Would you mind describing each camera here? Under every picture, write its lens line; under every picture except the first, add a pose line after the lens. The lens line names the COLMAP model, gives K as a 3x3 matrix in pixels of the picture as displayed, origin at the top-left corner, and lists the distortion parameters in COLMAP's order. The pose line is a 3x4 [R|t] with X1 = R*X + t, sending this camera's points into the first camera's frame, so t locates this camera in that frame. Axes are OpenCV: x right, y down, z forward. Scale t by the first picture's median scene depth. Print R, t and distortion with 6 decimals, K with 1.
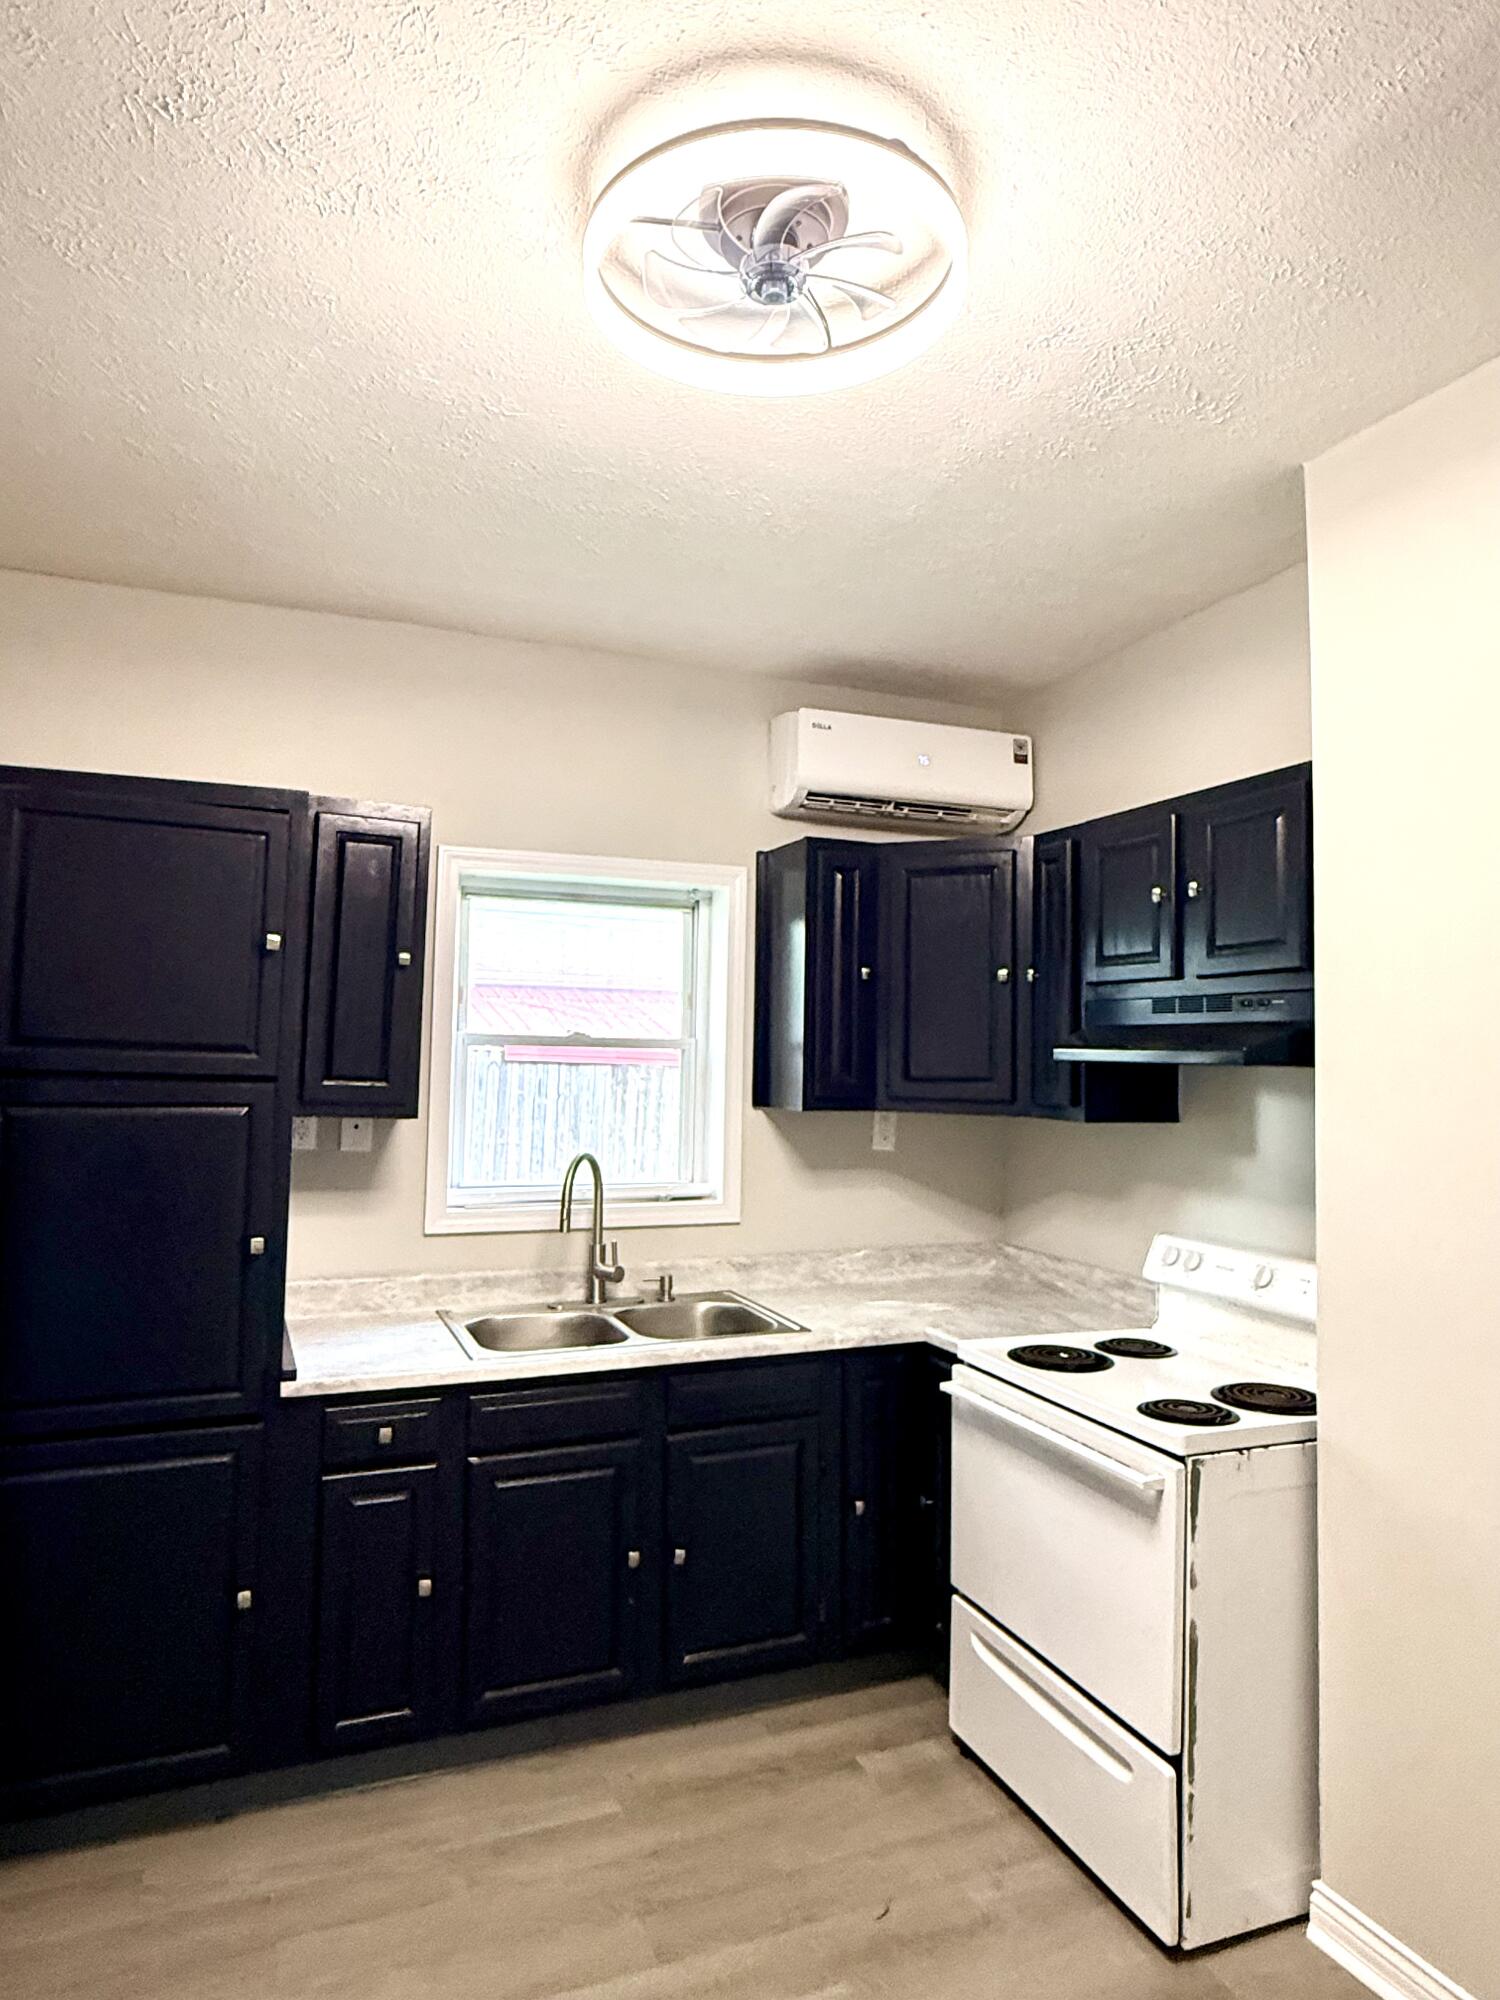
lens RADIAL K [[1234.8, 0, 747.0], [0, 1234.8, 984.6], [0, 0, 1]] dist [-0.011288, 0.004377]
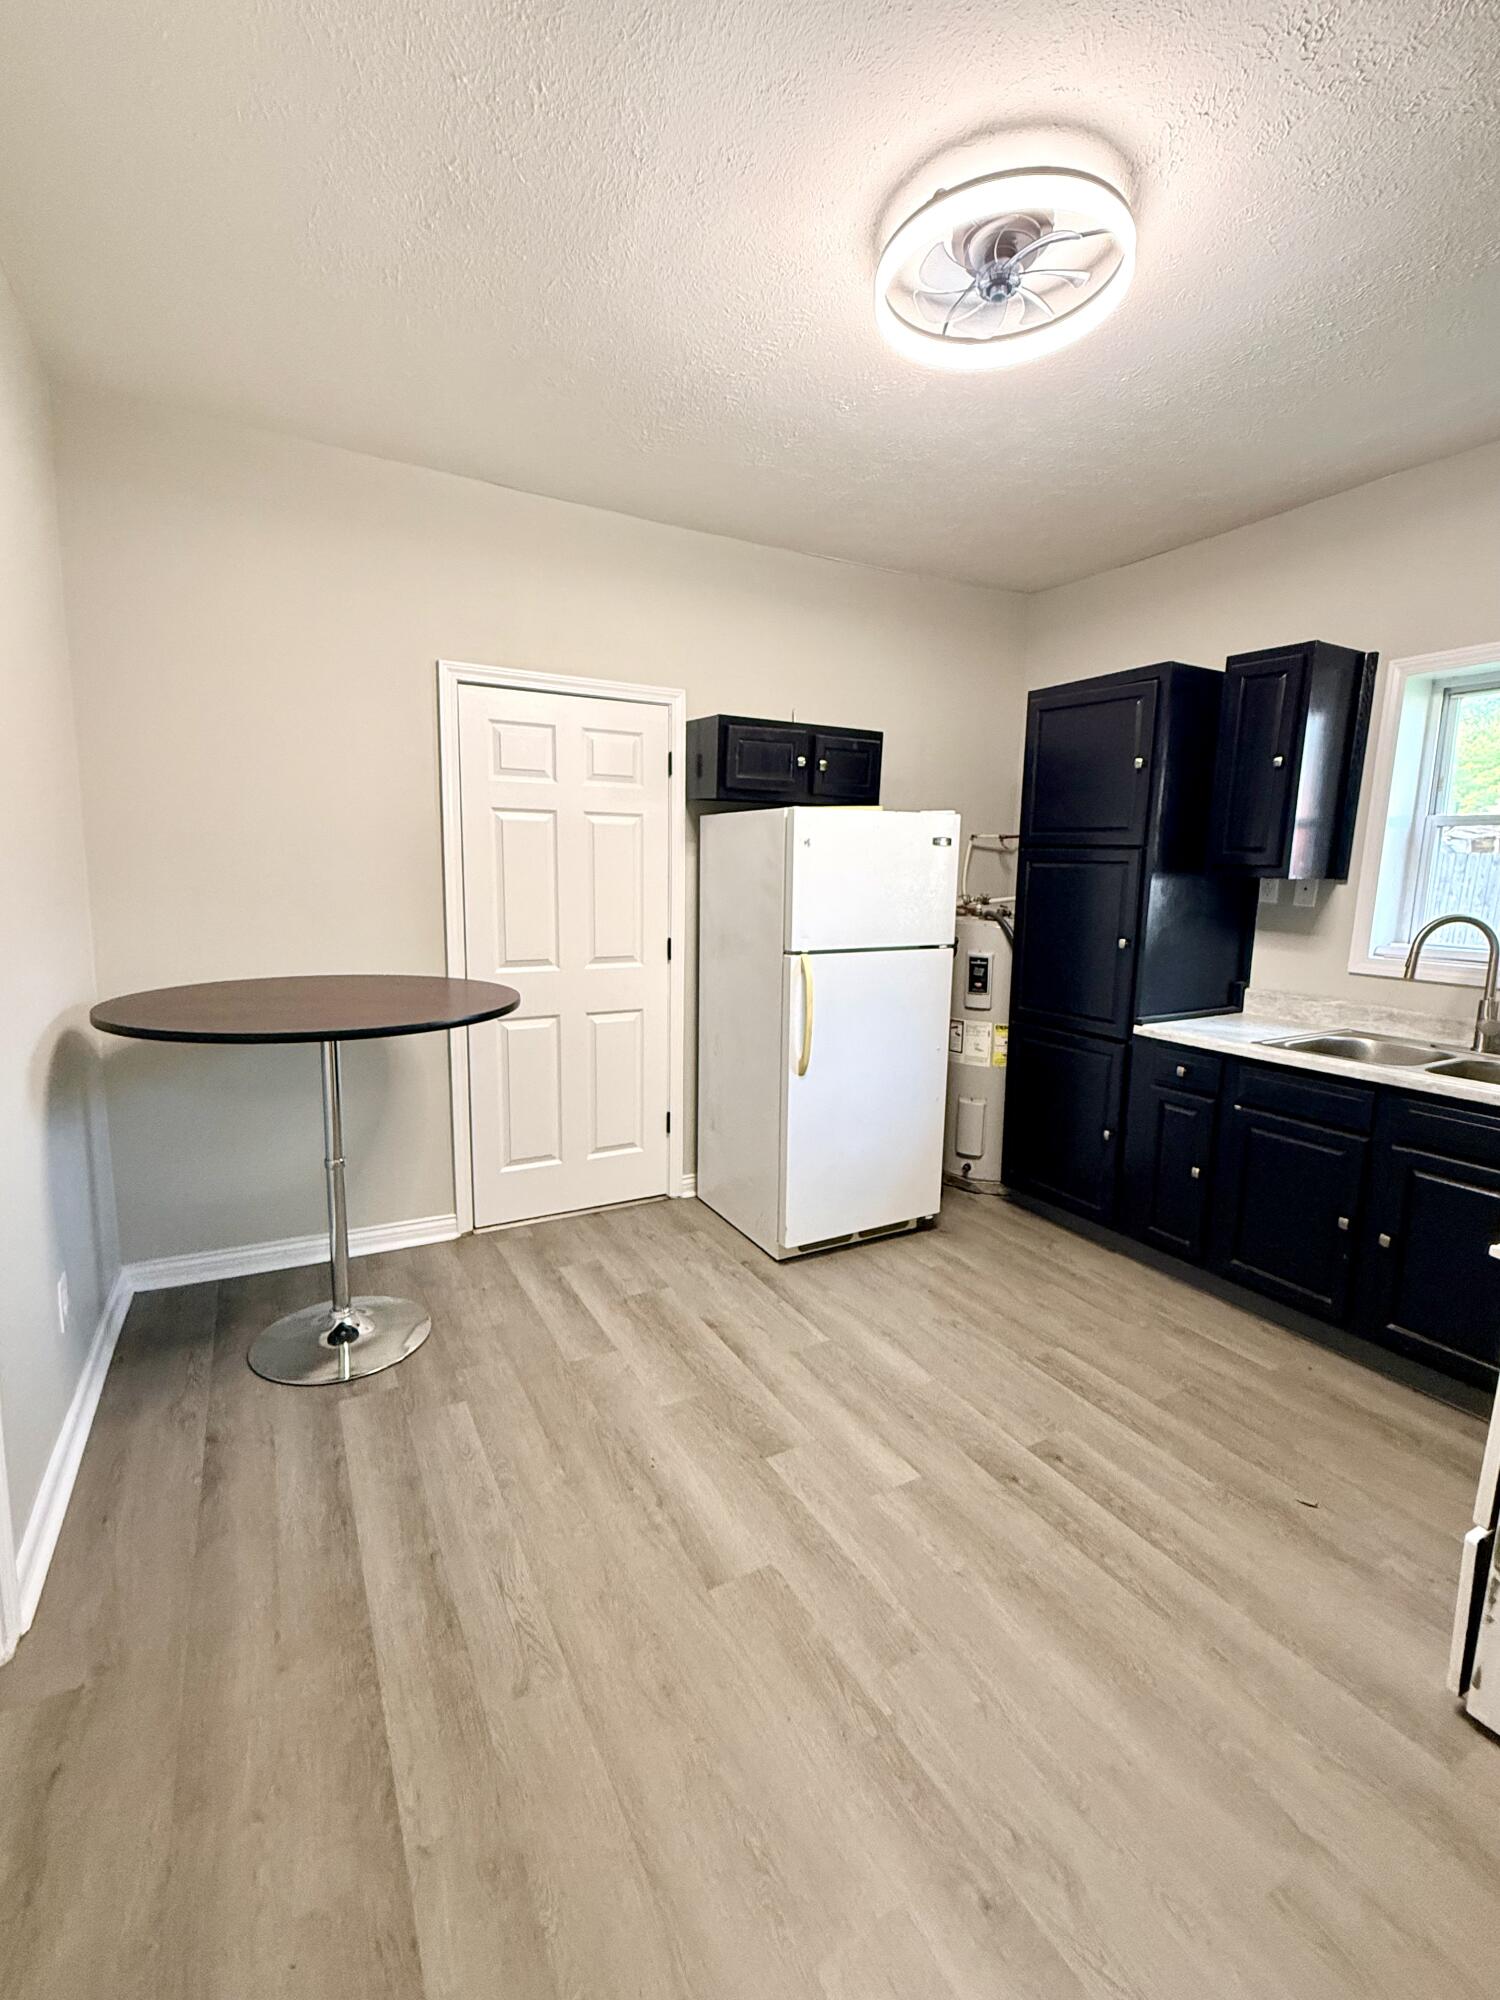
lens RADIAL K [[874.7, 0, 750.1], [0, 874.7, 997.1], [0, 0, 1]] dist [-0.002121, -0.000376]
pose [[0.121230, 0.139283, -0.982804, 0.643059], [0.044799, 0.988330, 0.145592, 0.070376], [0.991613, -0.061679, 0.113575, 0.281851]]
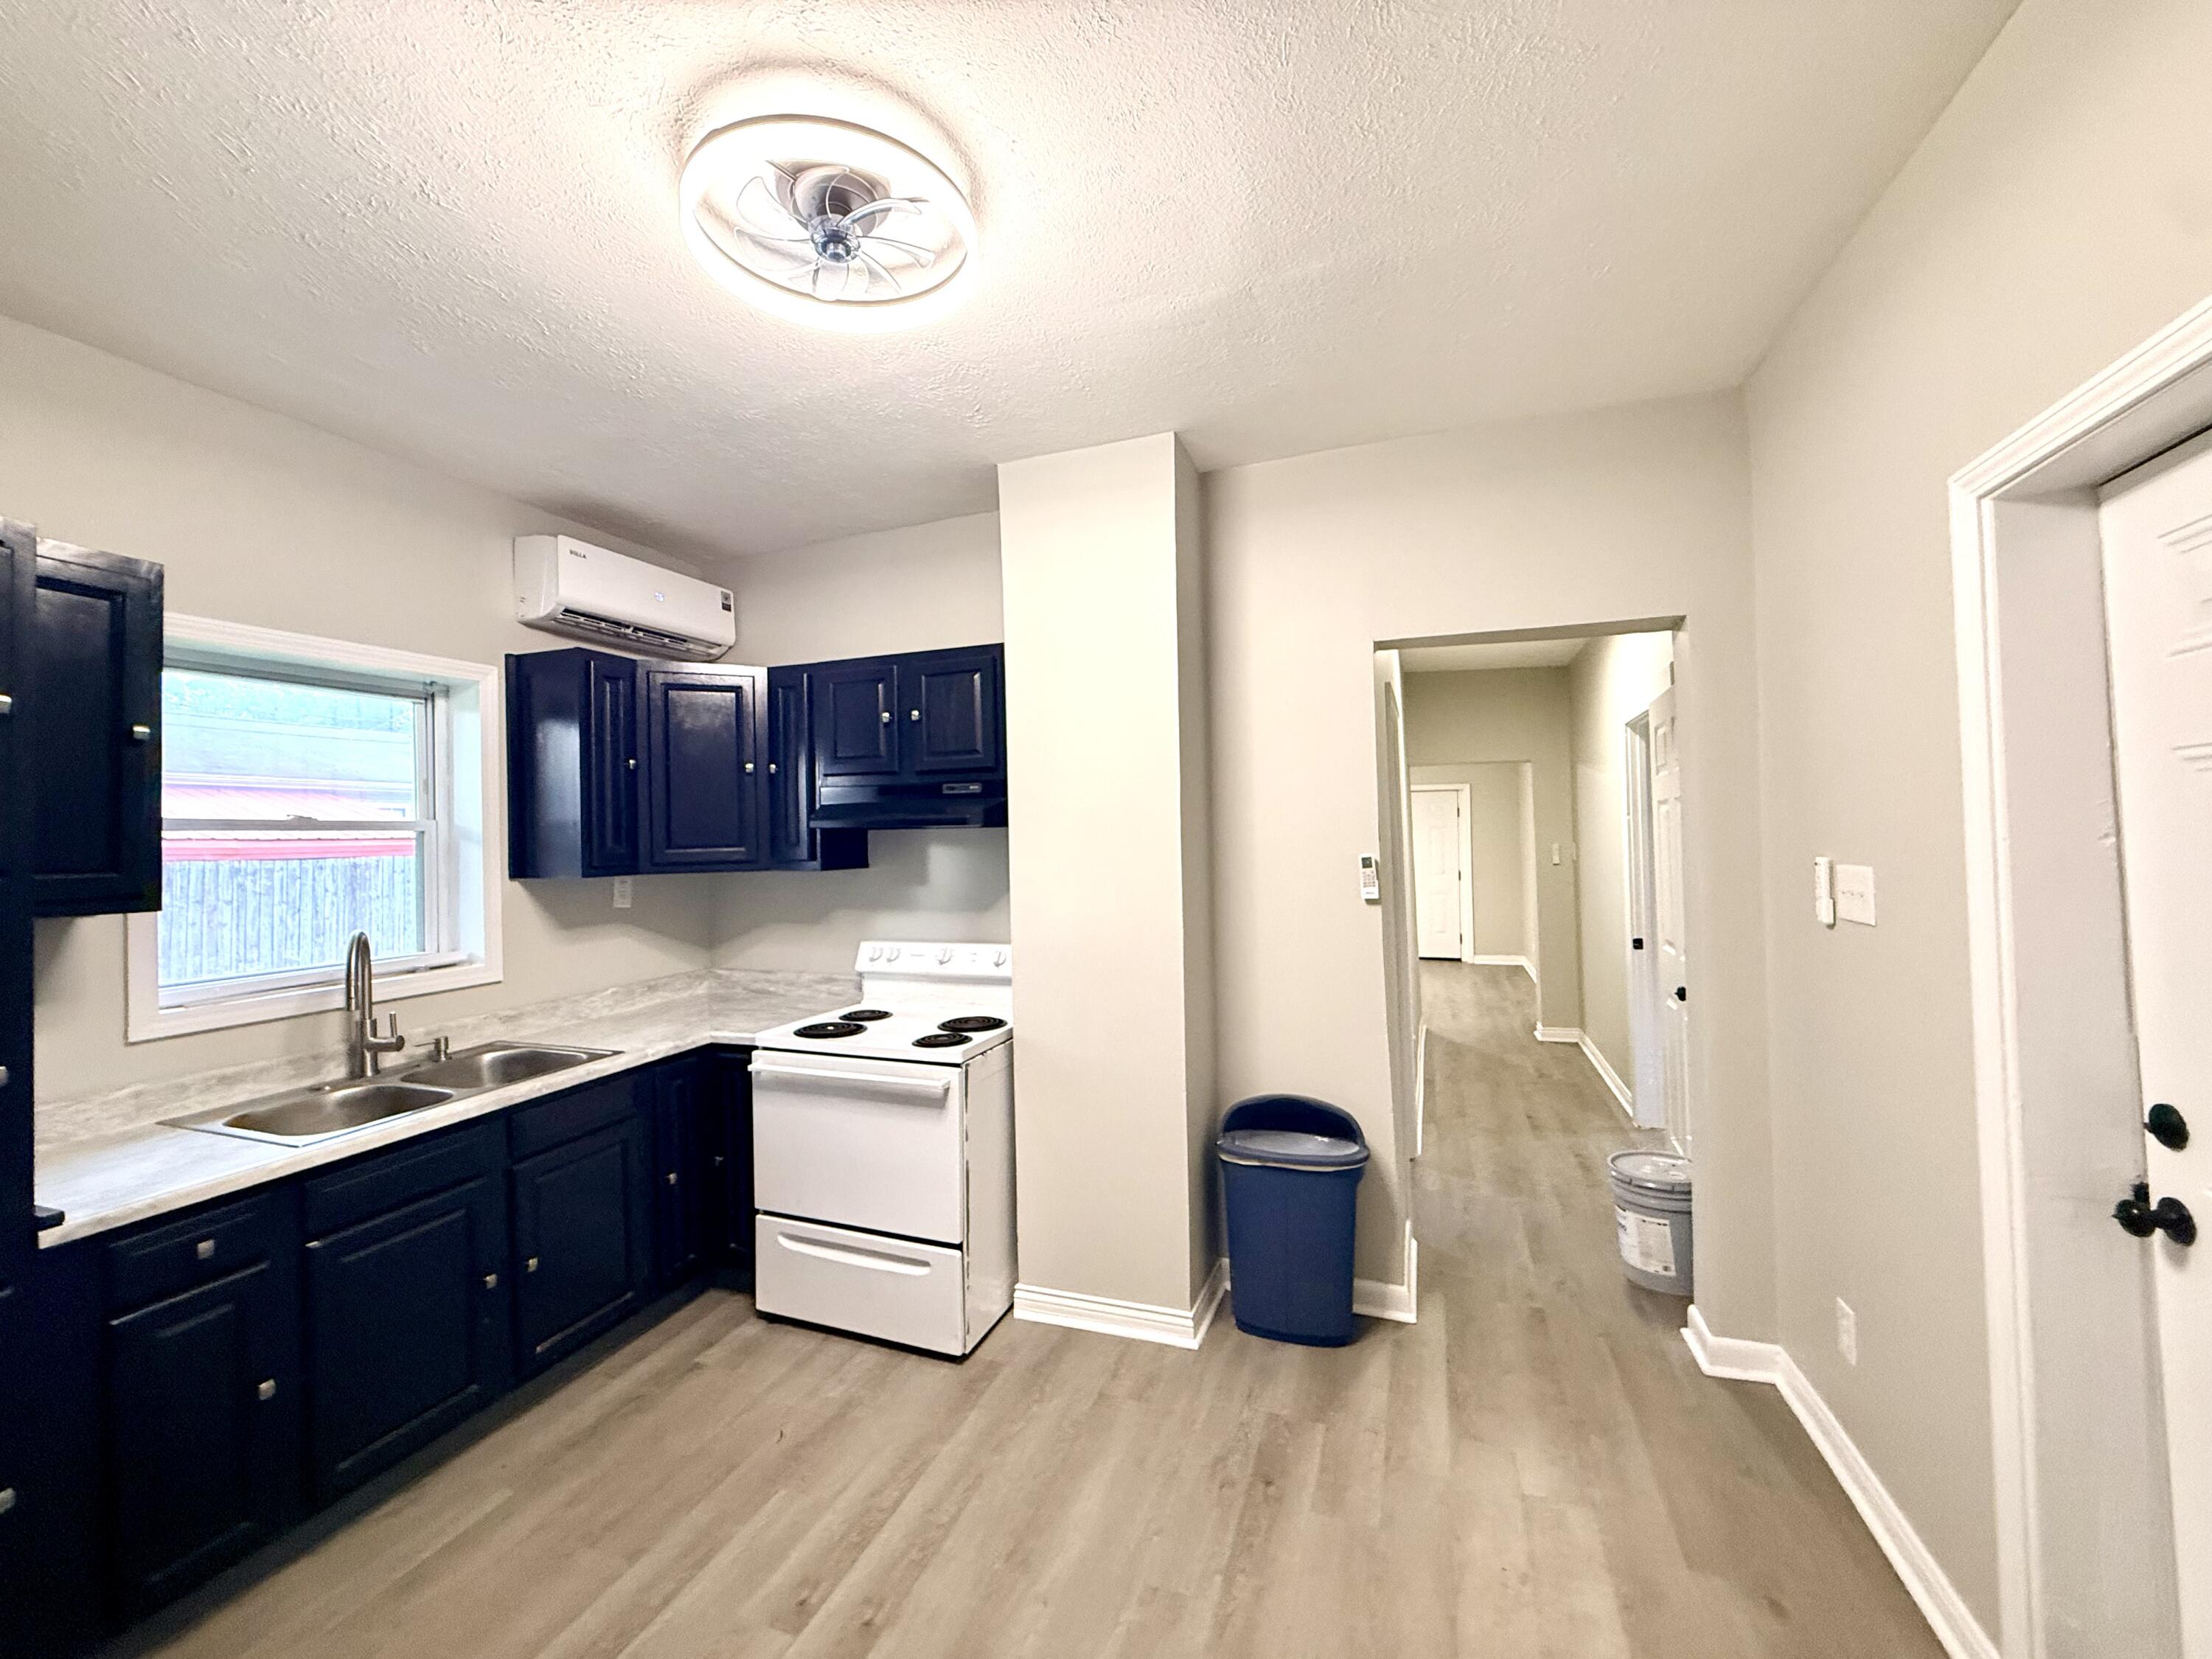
lens RADIAL K [[876.5, 0, 1106.8], [0, 876.5, 823.1], [0, 0, 1]] dist [-0.008501, 0.000745]
pose [[0.668277, -0.021797, 0.743593, -0.277254], [-0.011909, 0.999129, 0.039990, 0.010887], [-0.743817, -0.035580, 0.667435, 0.065436]]
